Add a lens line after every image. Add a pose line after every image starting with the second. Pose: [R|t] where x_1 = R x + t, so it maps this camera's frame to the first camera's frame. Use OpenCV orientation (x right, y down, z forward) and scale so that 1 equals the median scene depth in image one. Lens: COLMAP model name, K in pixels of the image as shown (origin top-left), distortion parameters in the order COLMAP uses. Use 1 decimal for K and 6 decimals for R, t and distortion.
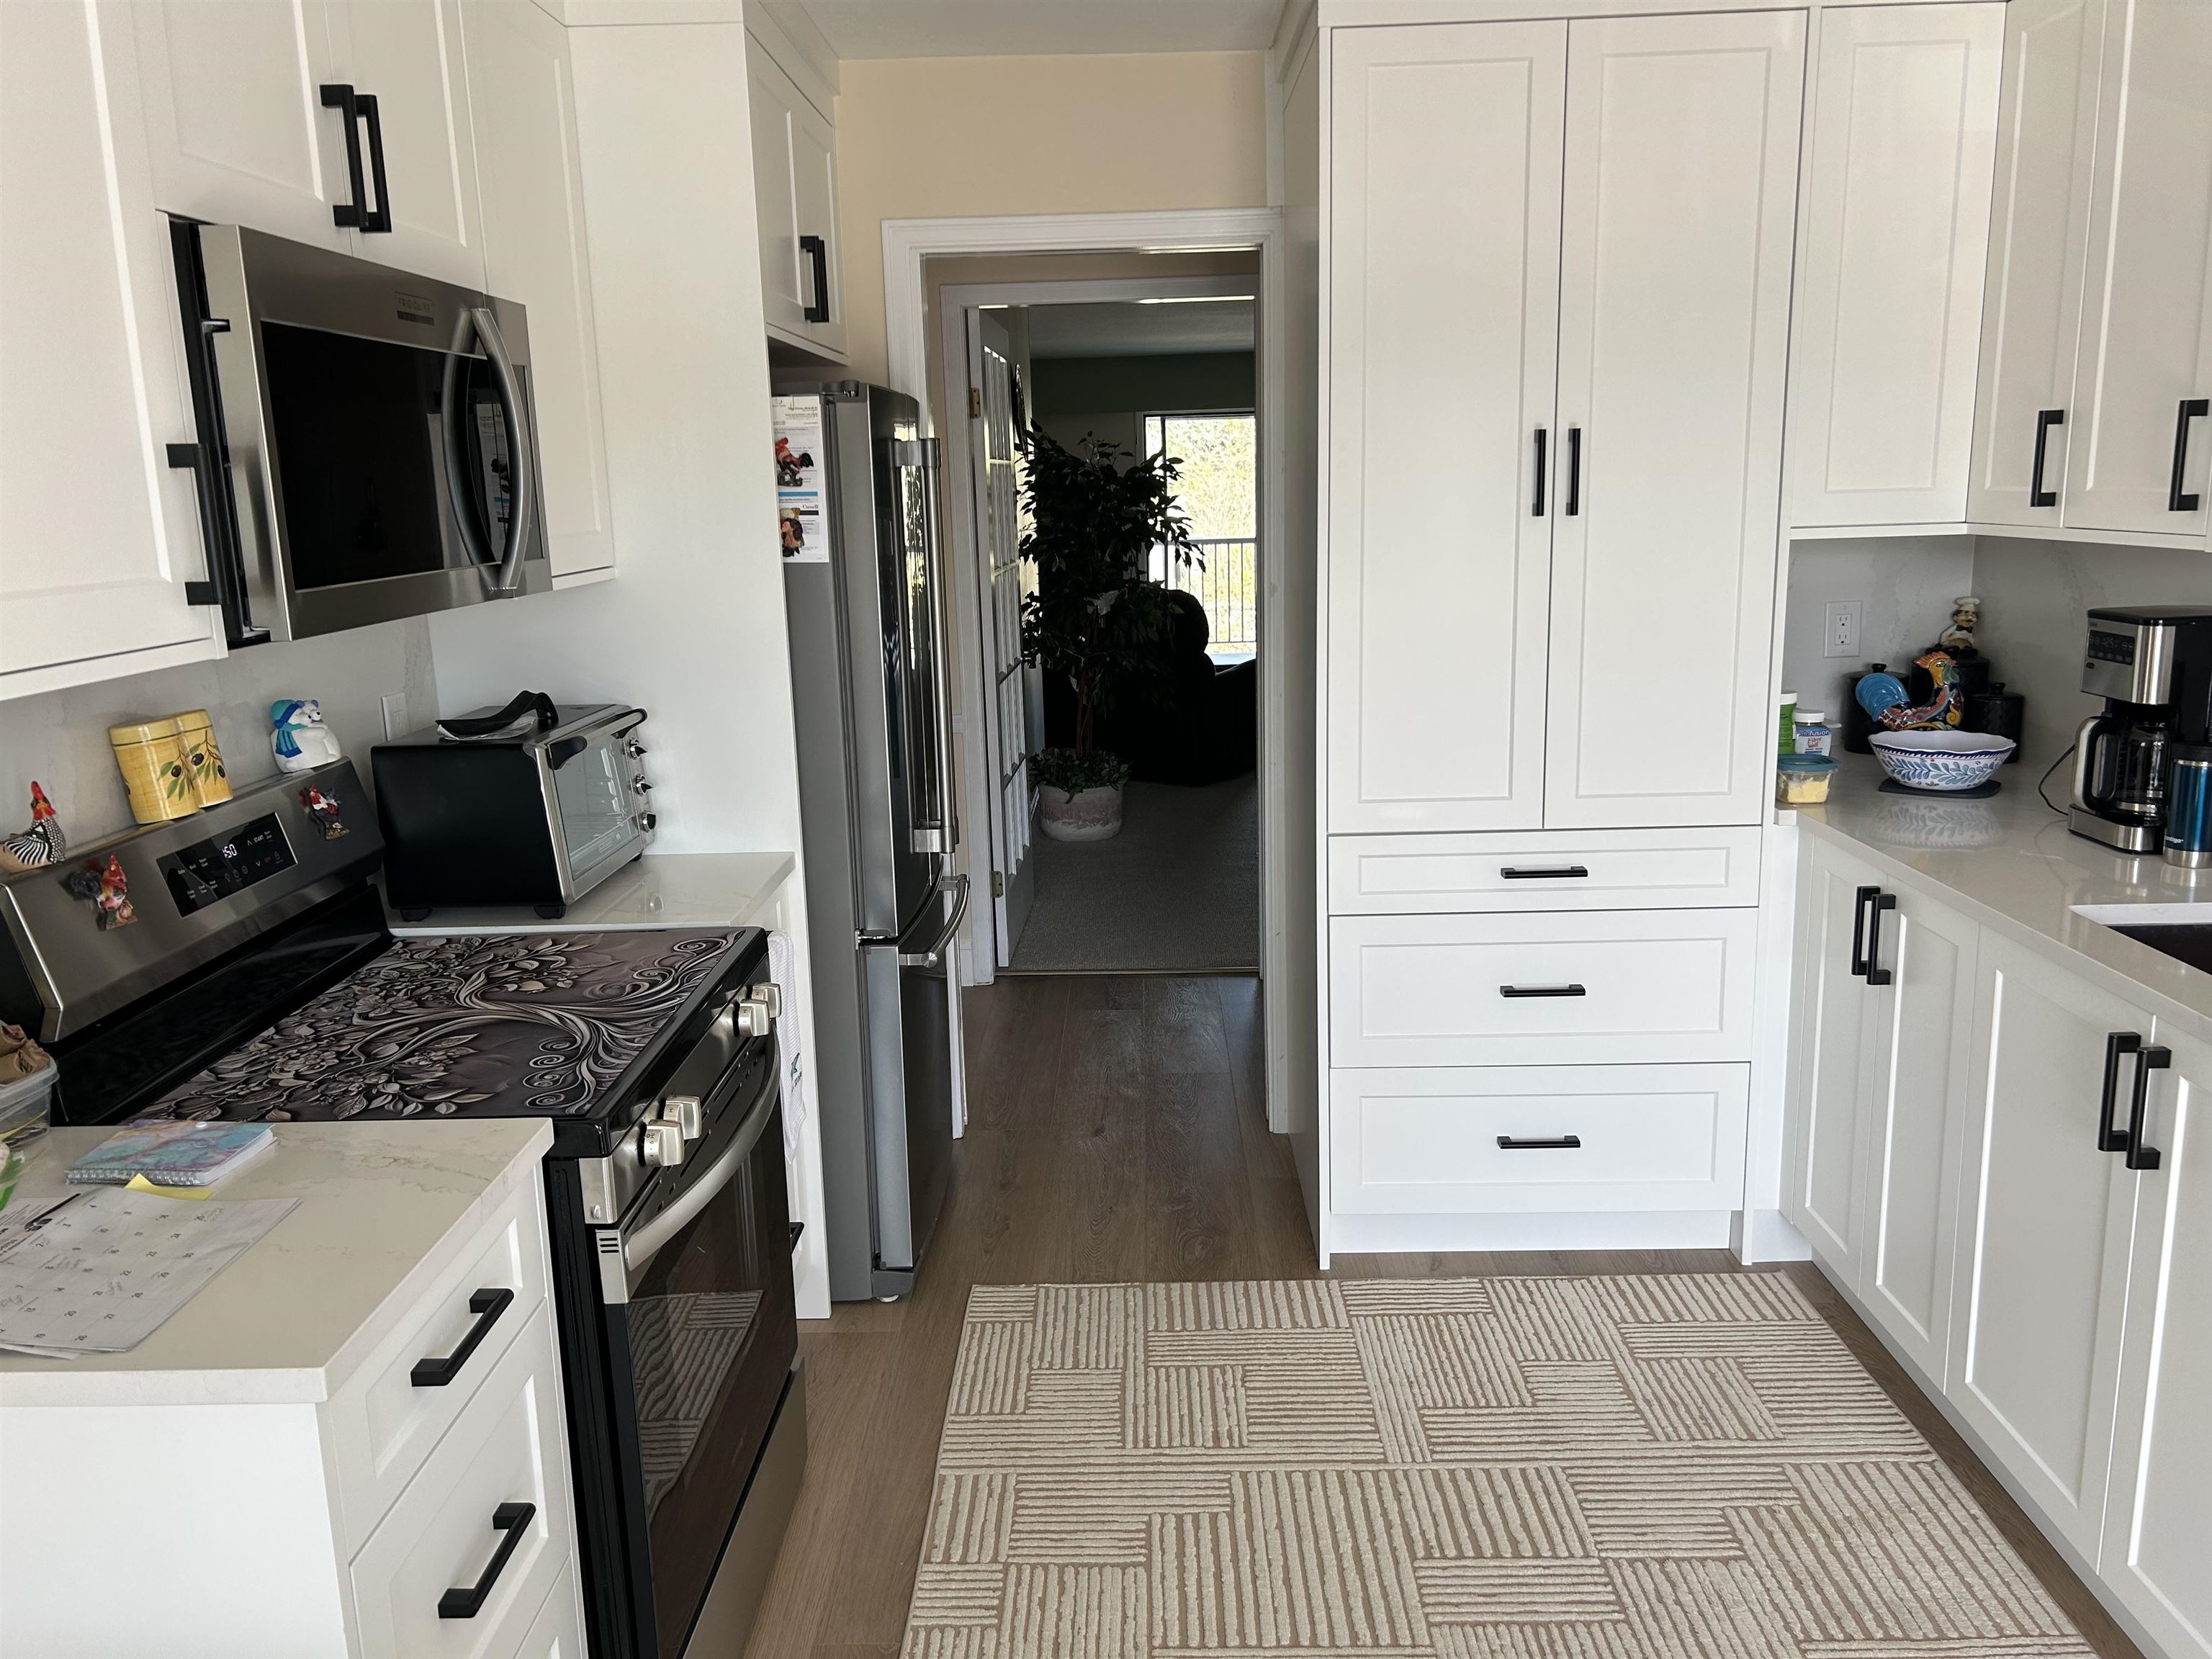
lens RADIAL K [[1663.8, 0, 1100.7], [0, 1663.8, 815.9], [0, 0, 1]] dist [0.052652, -0.056792]
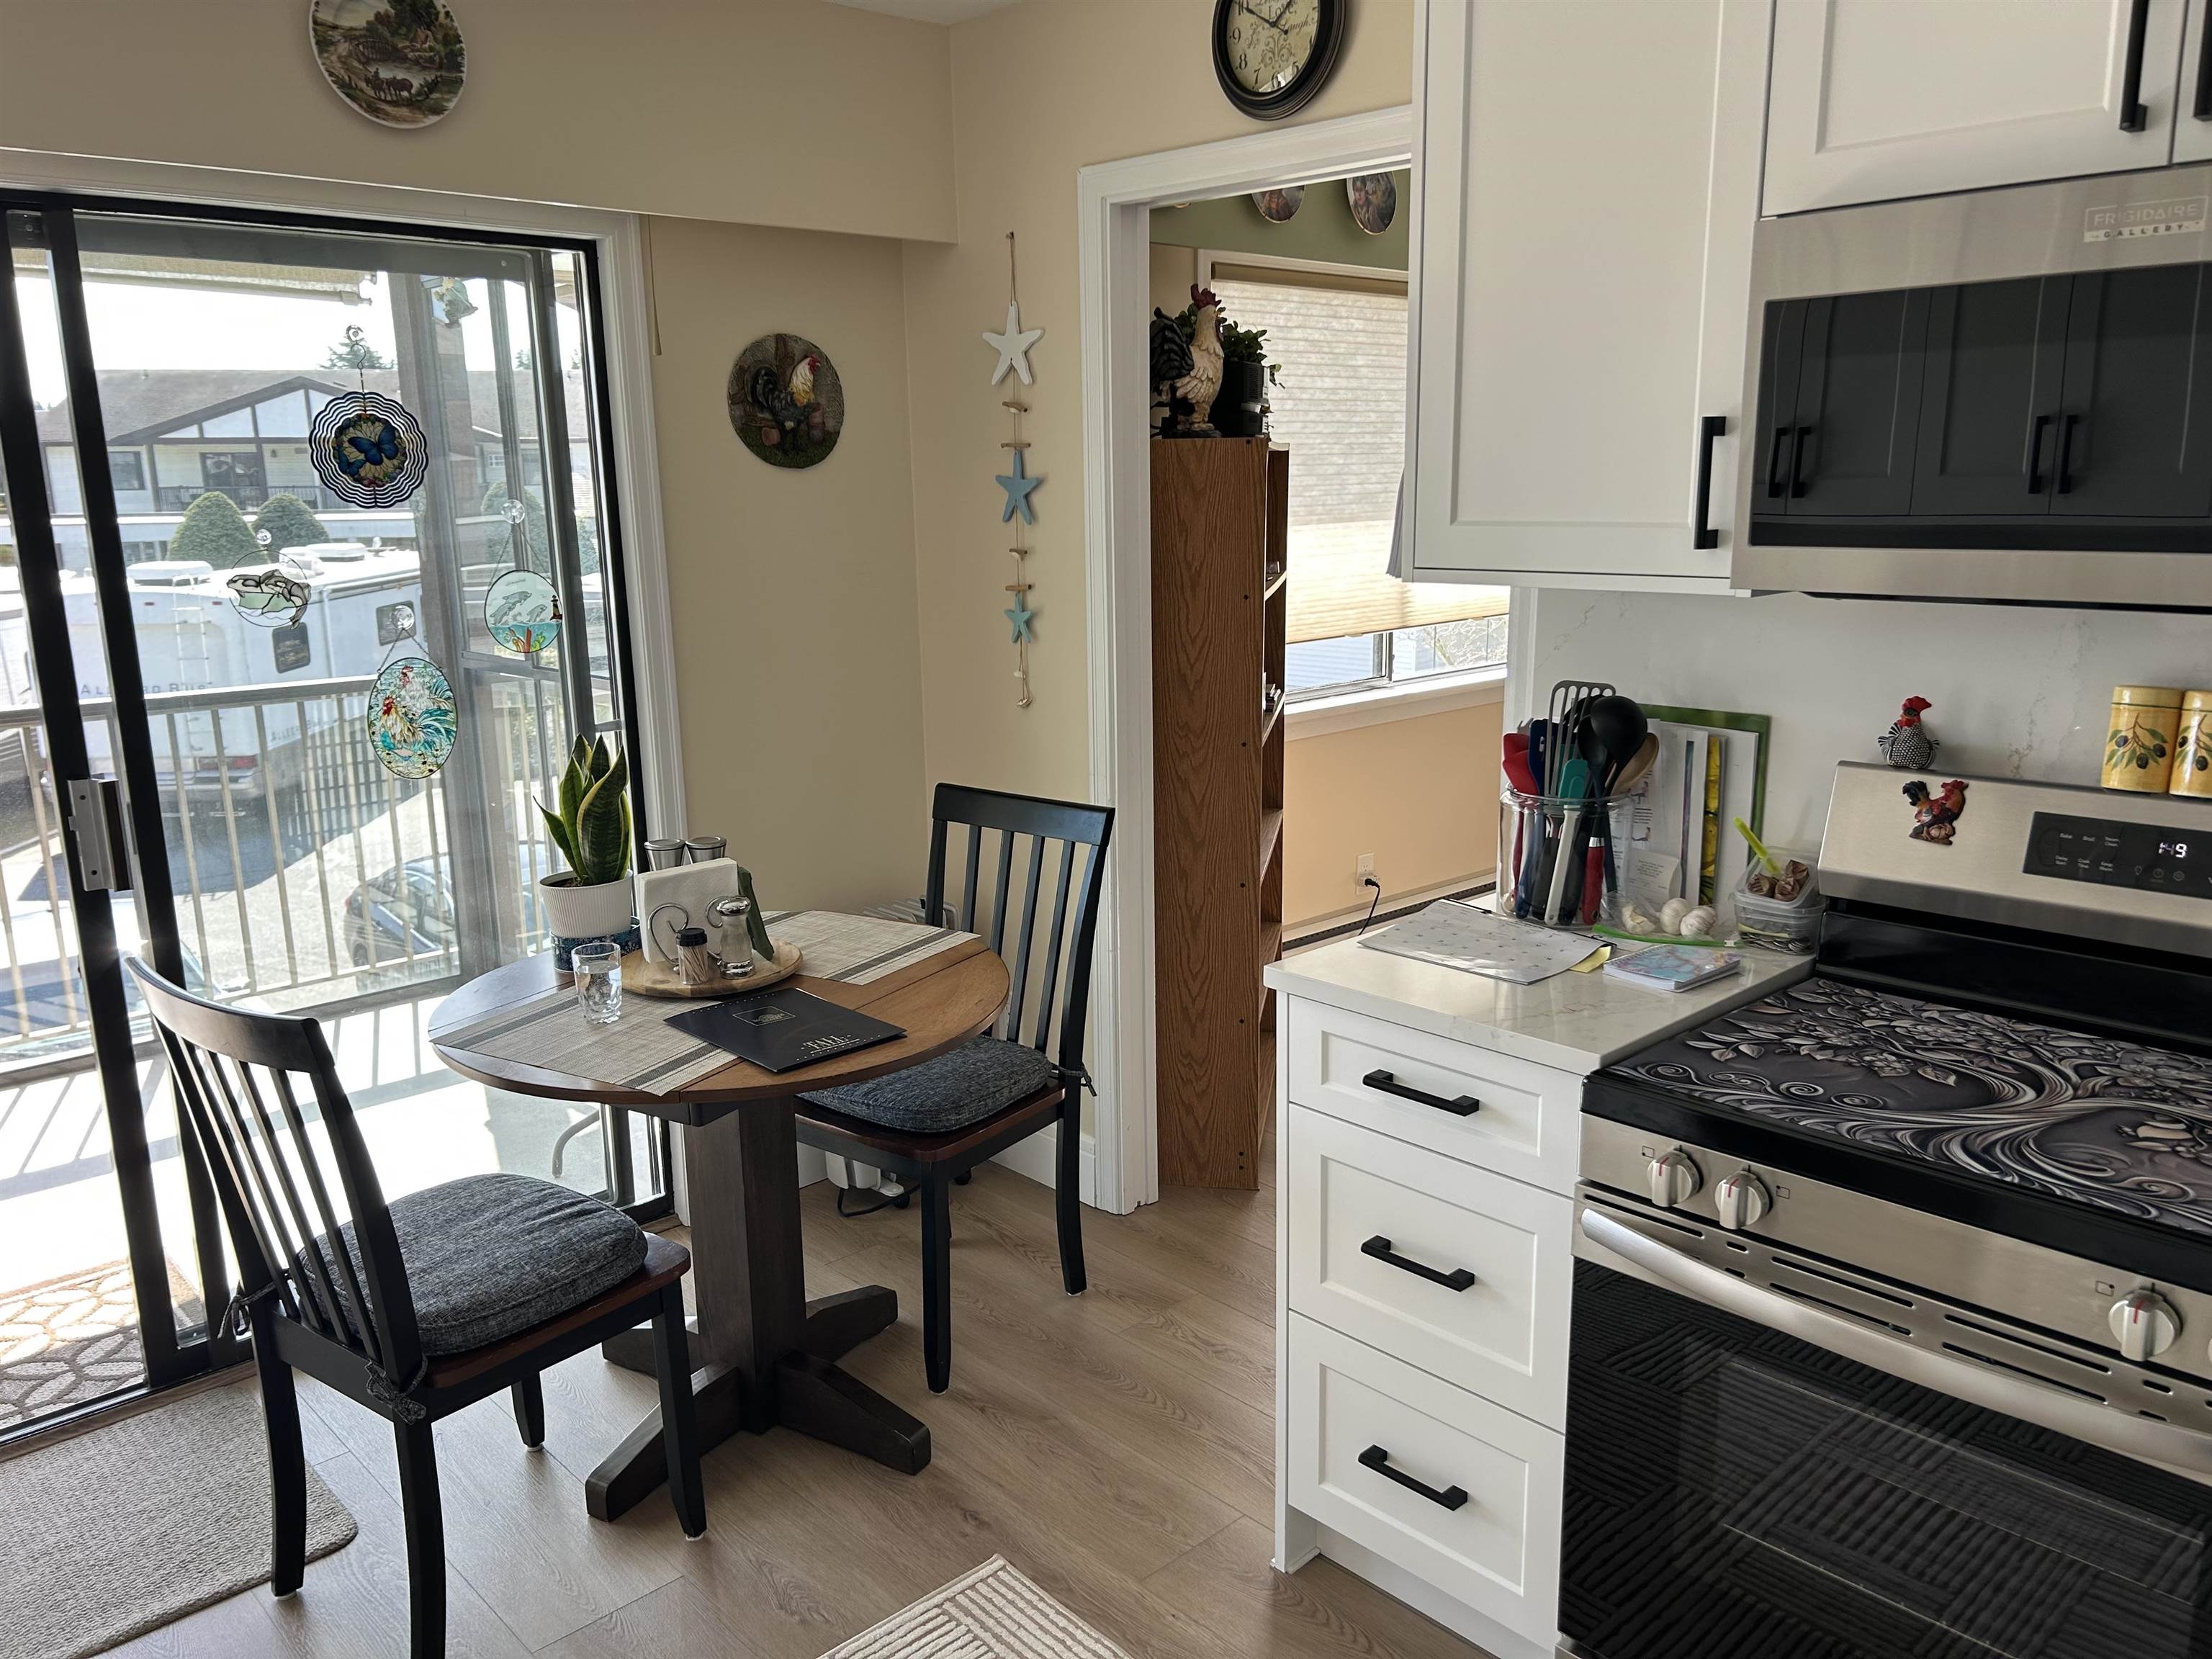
lens RADIAL K [[1663.8, 0, 1113.6], [0, 1663.8, 842.8], [0, 0, 1]] dist [0.052652, -0.056792]
pose [[-0.709461, 0.190247, -0.678580, 0.395331], [-0.107321, 0.922478, 0.370831, -0.205560], [0.696525, 0.335916, -0.634045, 0.950108]]
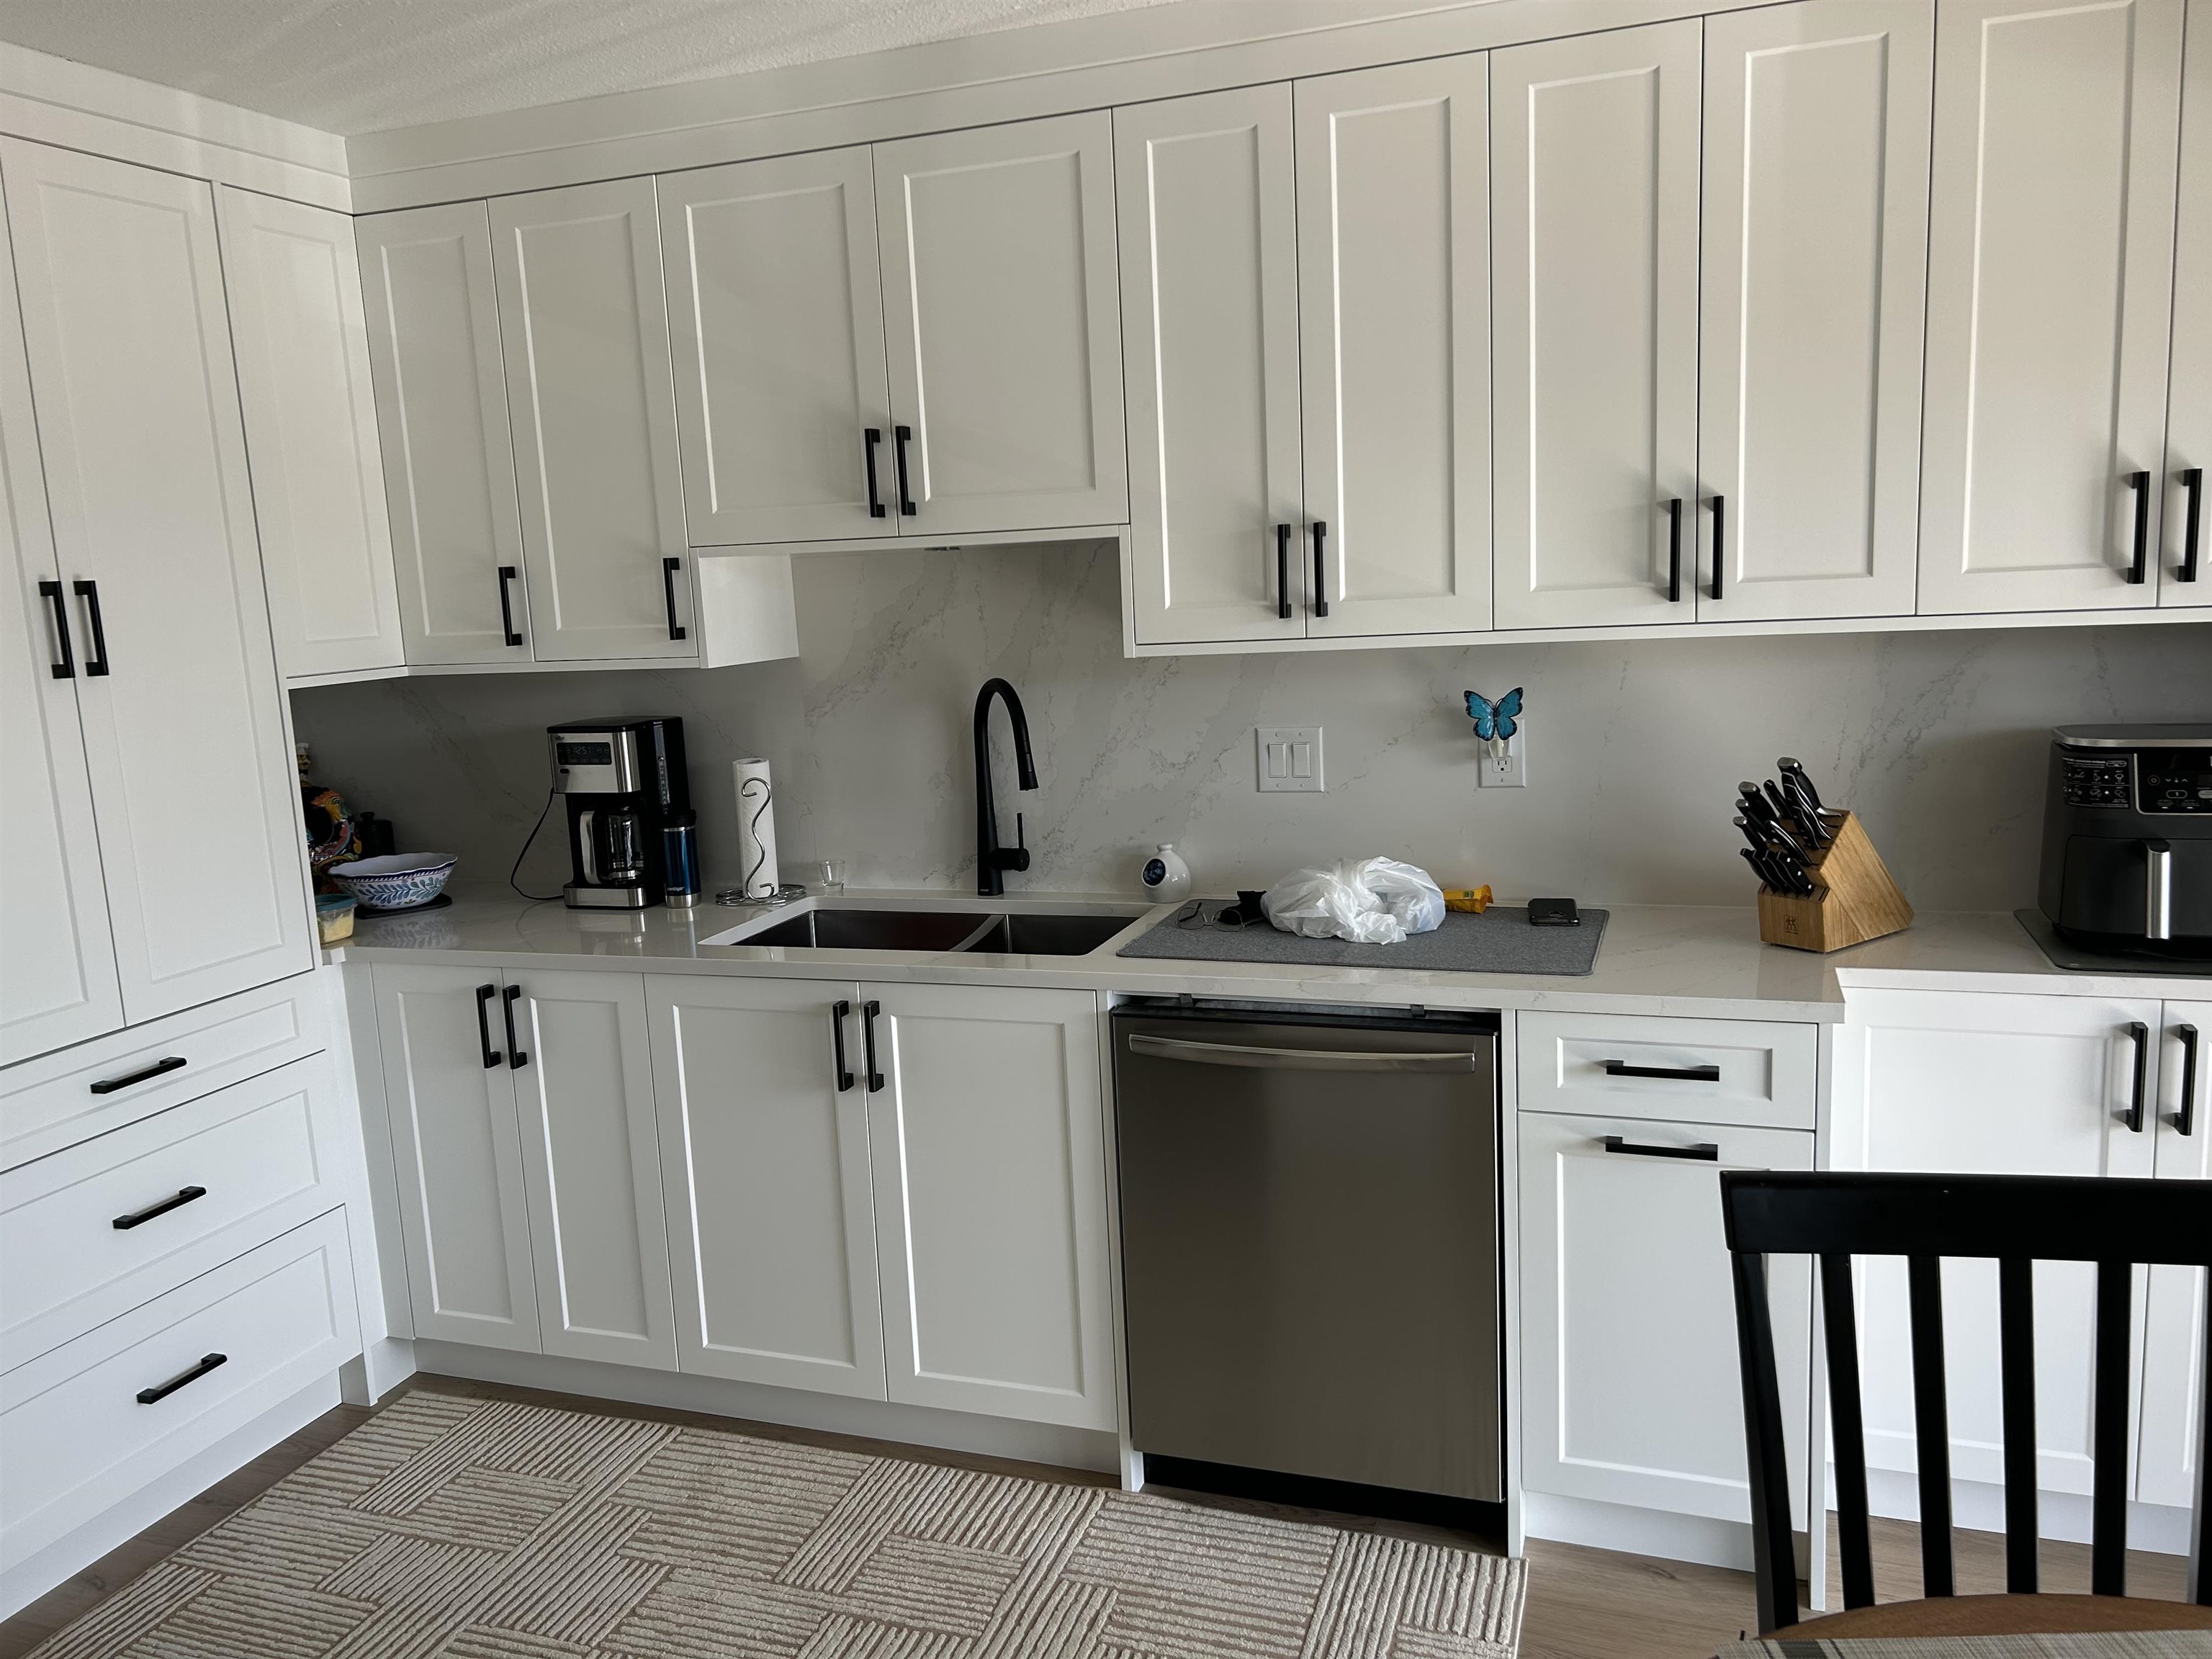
lens RADIAL K [[1663.8, 0, 1107.0], [0, 1663.8, 821.9], [0, 0, 1]] dist [0.052652, -0.056792]
pose [[0.308352, -0.135707, 0.941543, -0.470033], [0.230612, 0.970911, 0.064416, -0.042068], [-0.922896, 0.197268, 0.330678, 0.244495]]
